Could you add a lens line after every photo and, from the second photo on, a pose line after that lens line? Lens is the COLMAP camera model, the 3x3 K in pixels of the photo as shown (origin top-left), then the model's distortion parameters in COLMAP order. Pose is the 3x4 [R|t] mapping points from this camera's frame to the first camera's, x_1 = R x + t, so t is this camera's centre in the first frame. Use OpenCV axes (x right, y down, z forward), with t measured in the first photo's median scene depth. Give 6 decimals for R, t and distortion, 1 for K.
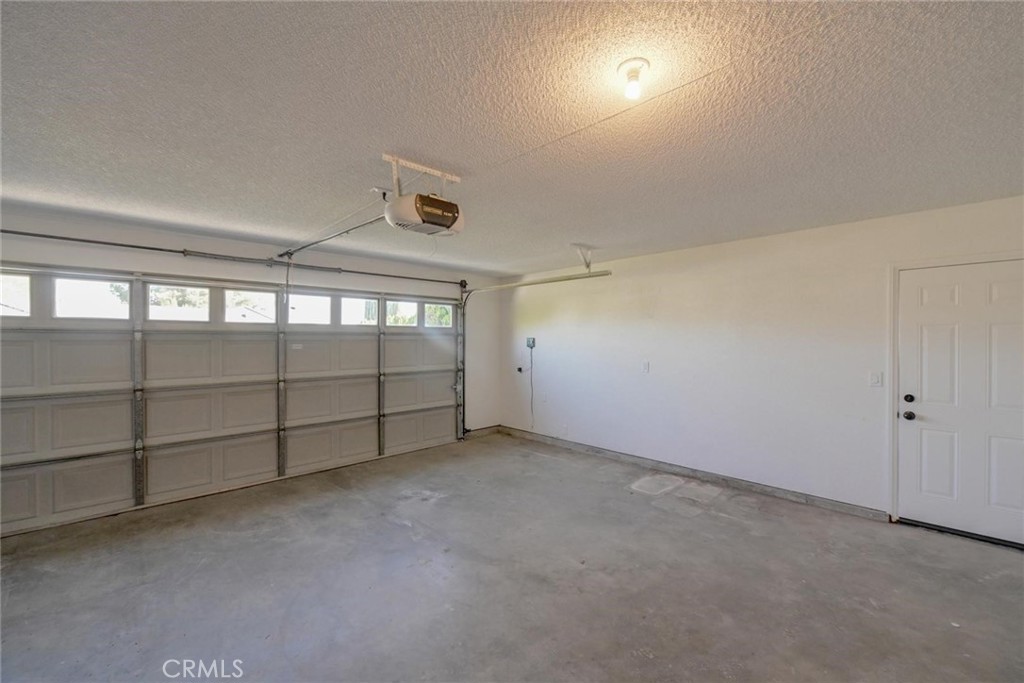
lens RADIAL K [[408.7, 0, 516.3], [0, 408.7, 341.3], [0, 0, 1]] dist [-0.001196, -0.000746]
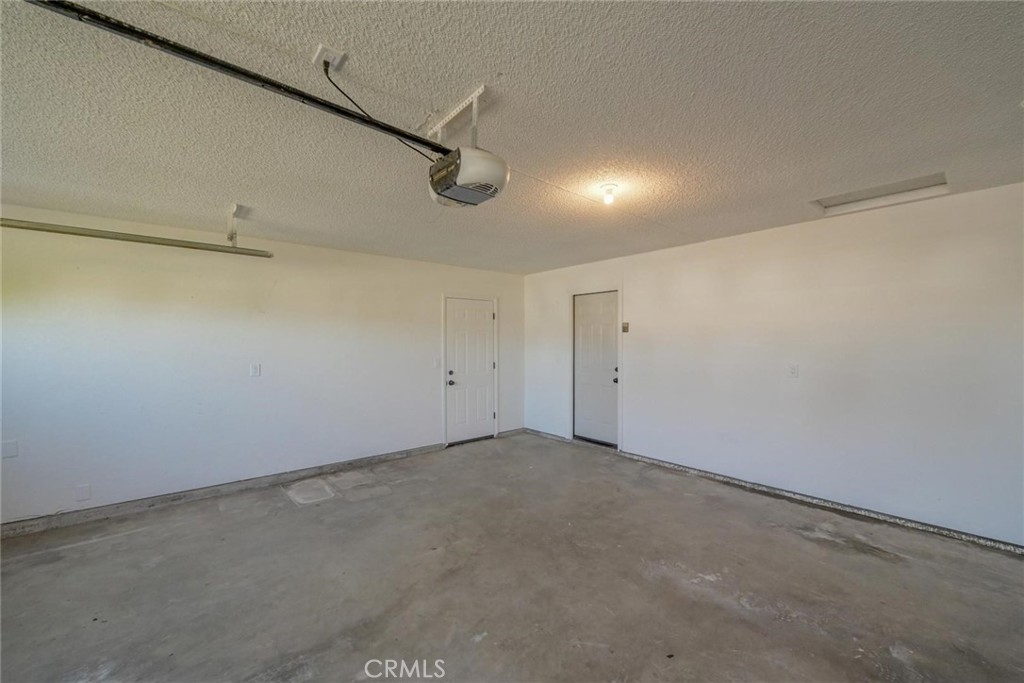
lens RADIAL K [[408.7, 0, 516.7], [0, 408.7, 341.7], [0, 0, 1]] dist [-0.001196, -0.000746]
pose [[0.061664, 0.000134, 0.998097, -0.620584], [0.004688, 0.999989, -0.000424, 0.009276], [-0.998086, 0.004705, 0.061662, 0.514803]]
